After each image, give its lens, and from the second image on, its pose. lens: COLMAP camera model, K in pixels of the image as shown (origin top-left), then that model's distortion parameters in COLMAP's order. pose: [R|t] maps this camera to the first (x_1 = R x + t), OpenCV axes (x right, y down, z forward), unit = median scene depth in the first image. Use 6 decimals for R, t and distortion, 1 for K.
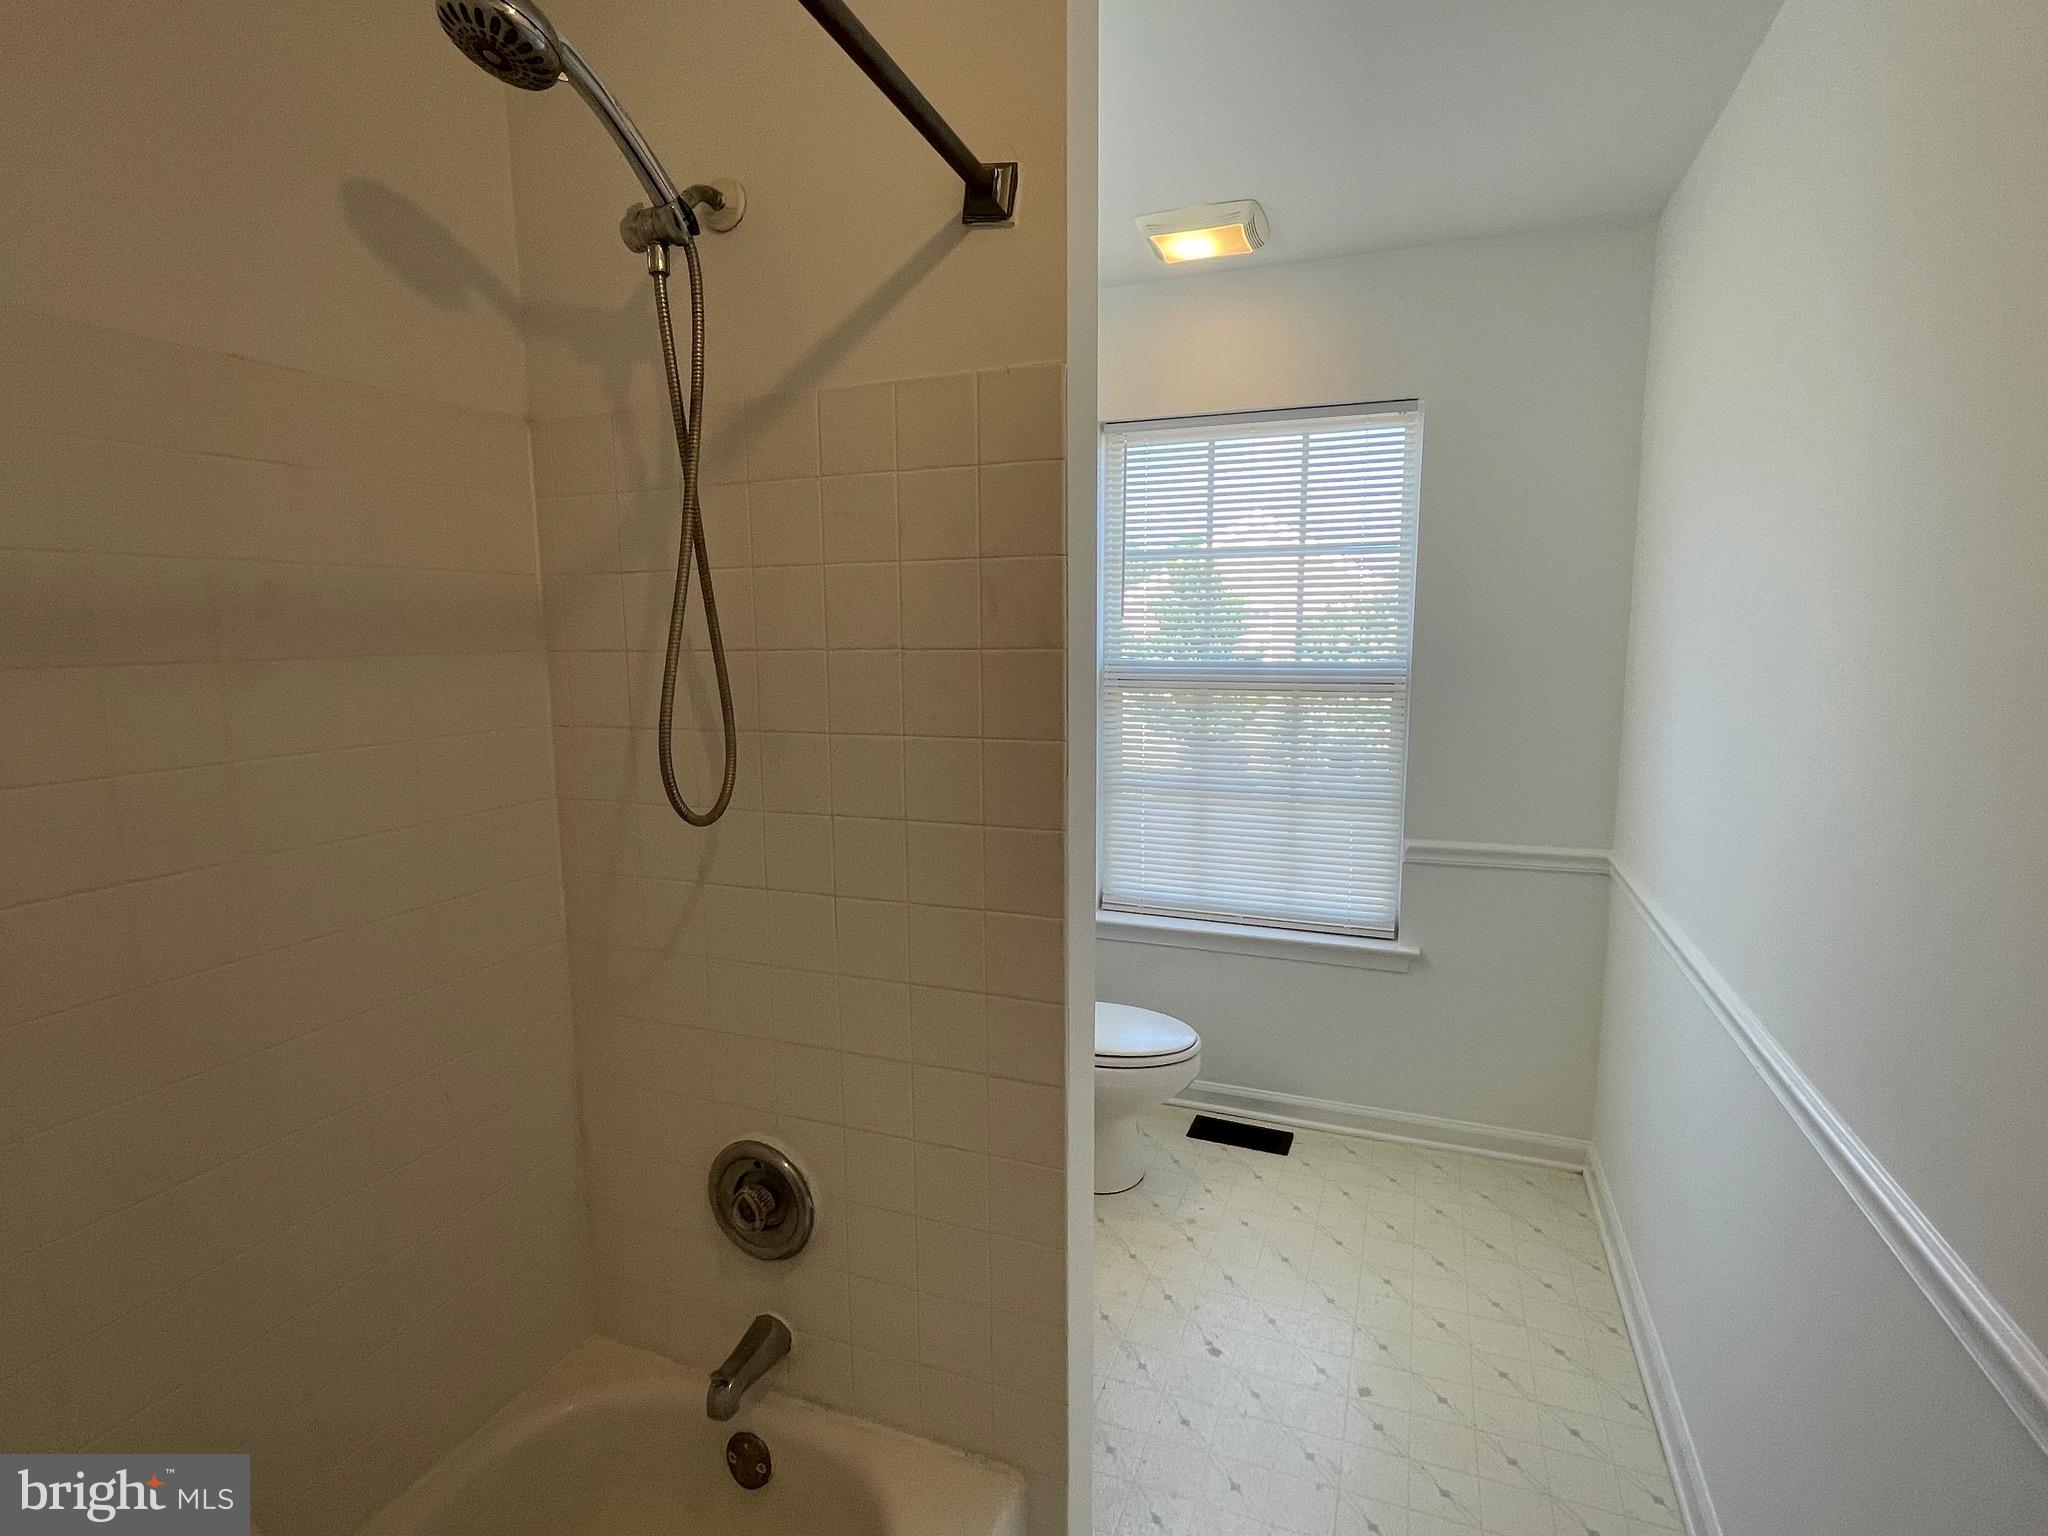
lens RADIAL K [[1015.8, 0, 1022.1], [0, 1015.8, 756.3], [0, 0, 1]] dist [-0.002552, -0.000338]
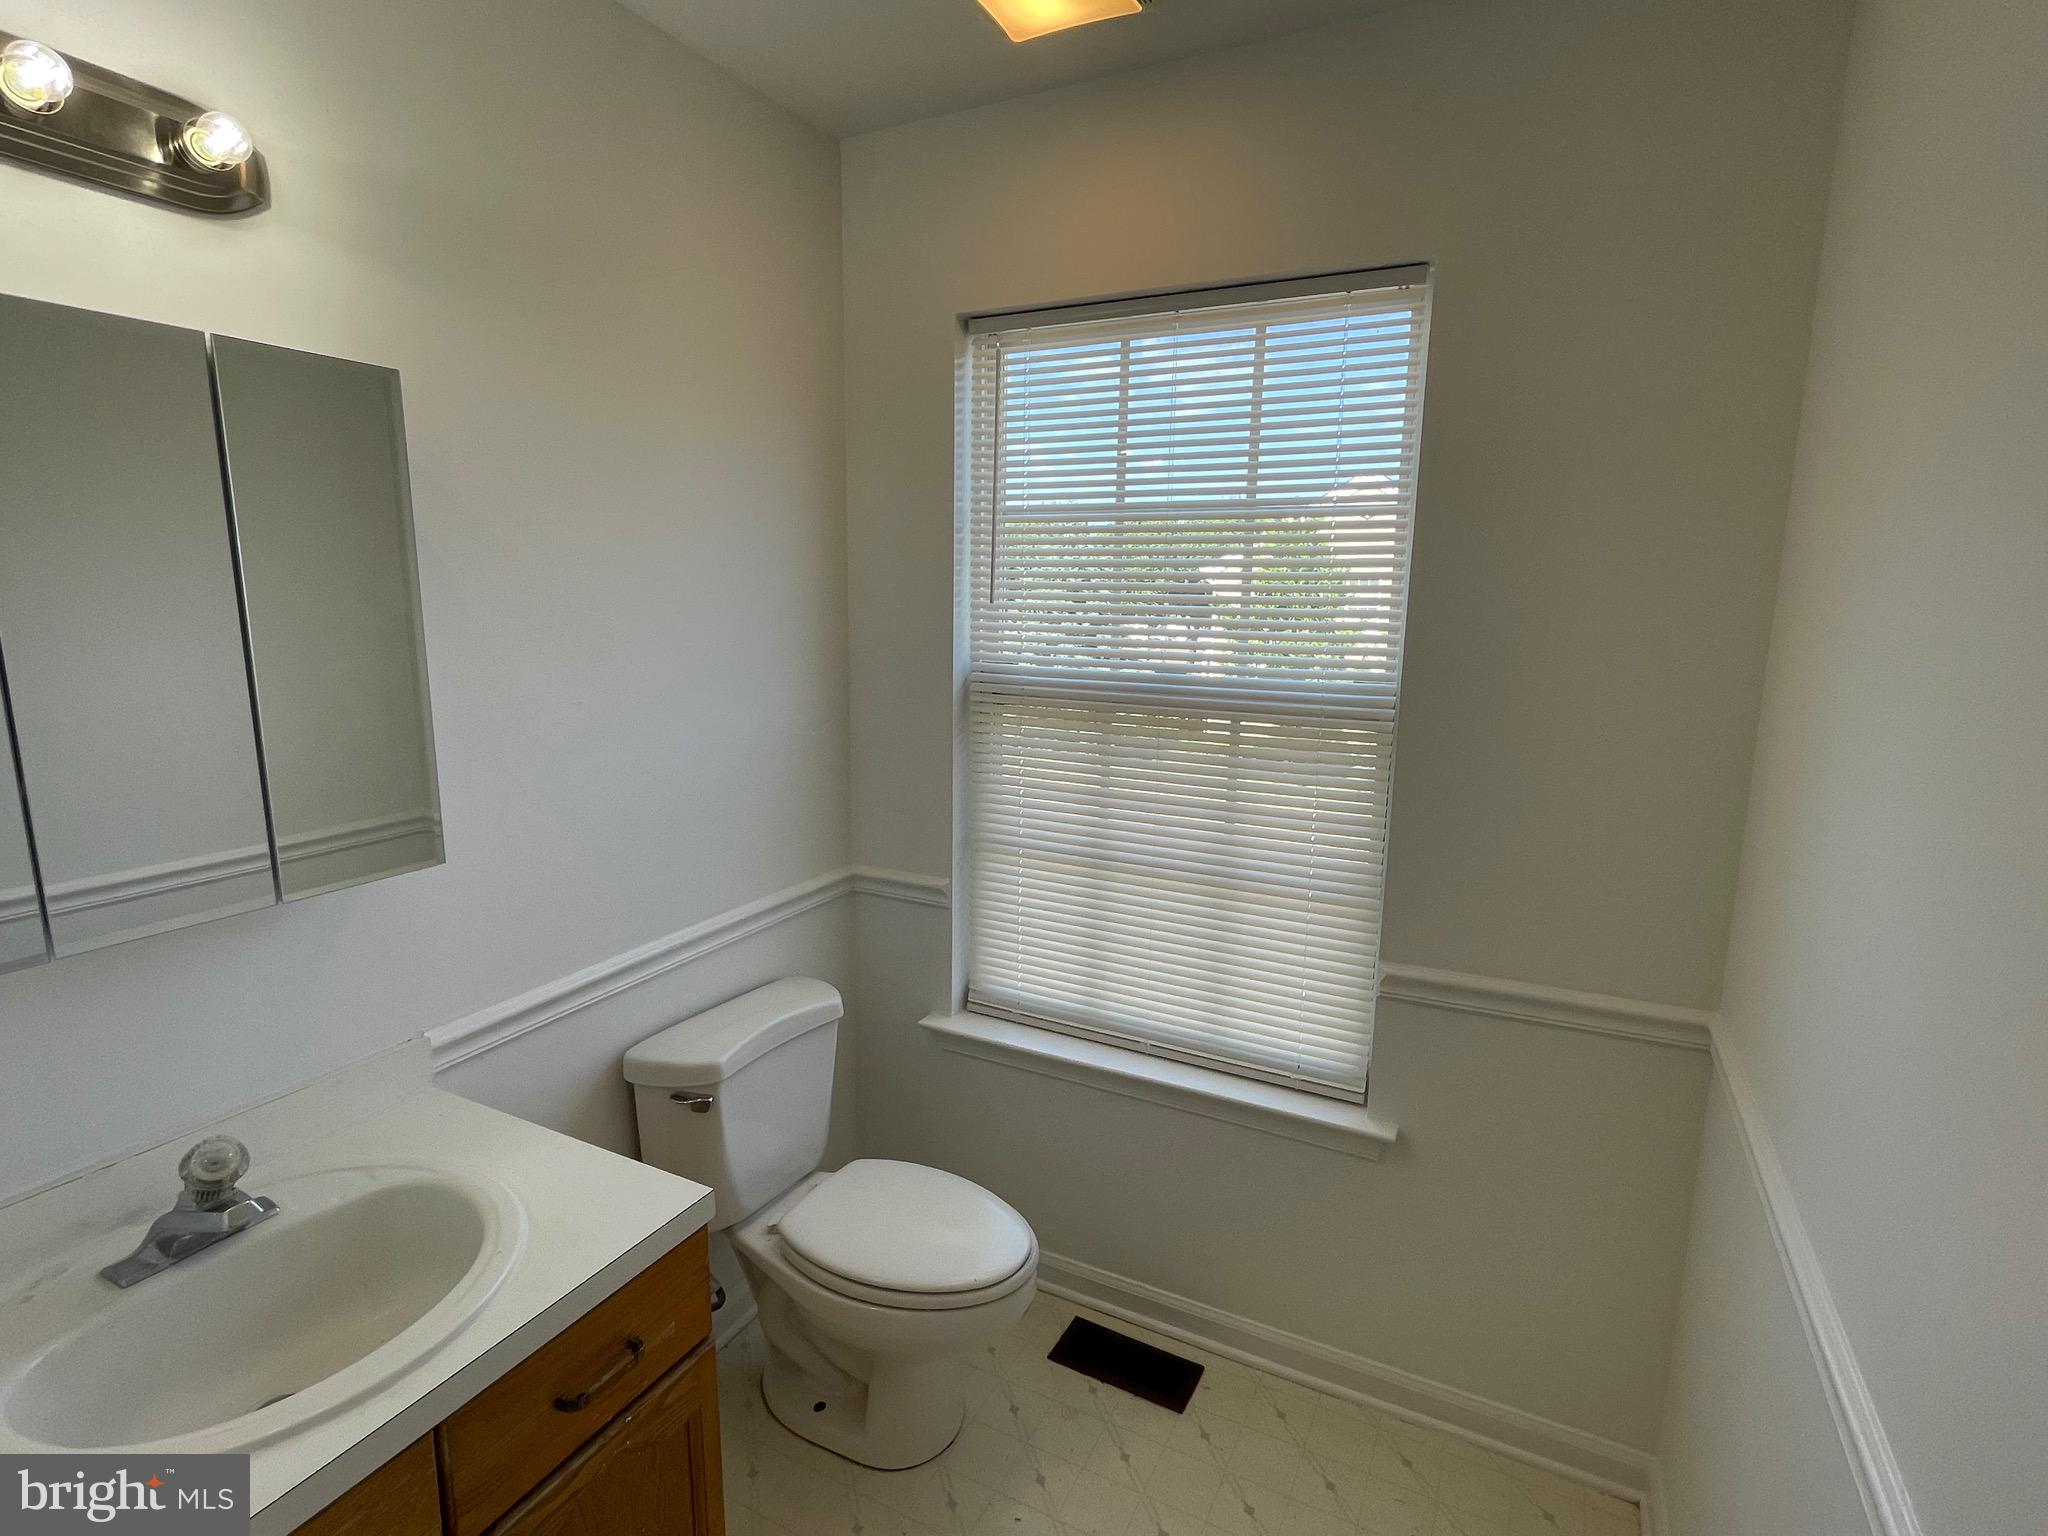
lens RADIAL K [[1019.7, 0, 1024.0], [0, 1019.7, 768.0], [0, 0, 1]] dist [-0.002314, -0.000344]
pose [[0.994029, 0.032132, -0.104275, 0.209144], [-0.027148, 0.998436, 0.048872, -0.064648], [0.105682, -0.045749, 0.993347, 0.329299]]
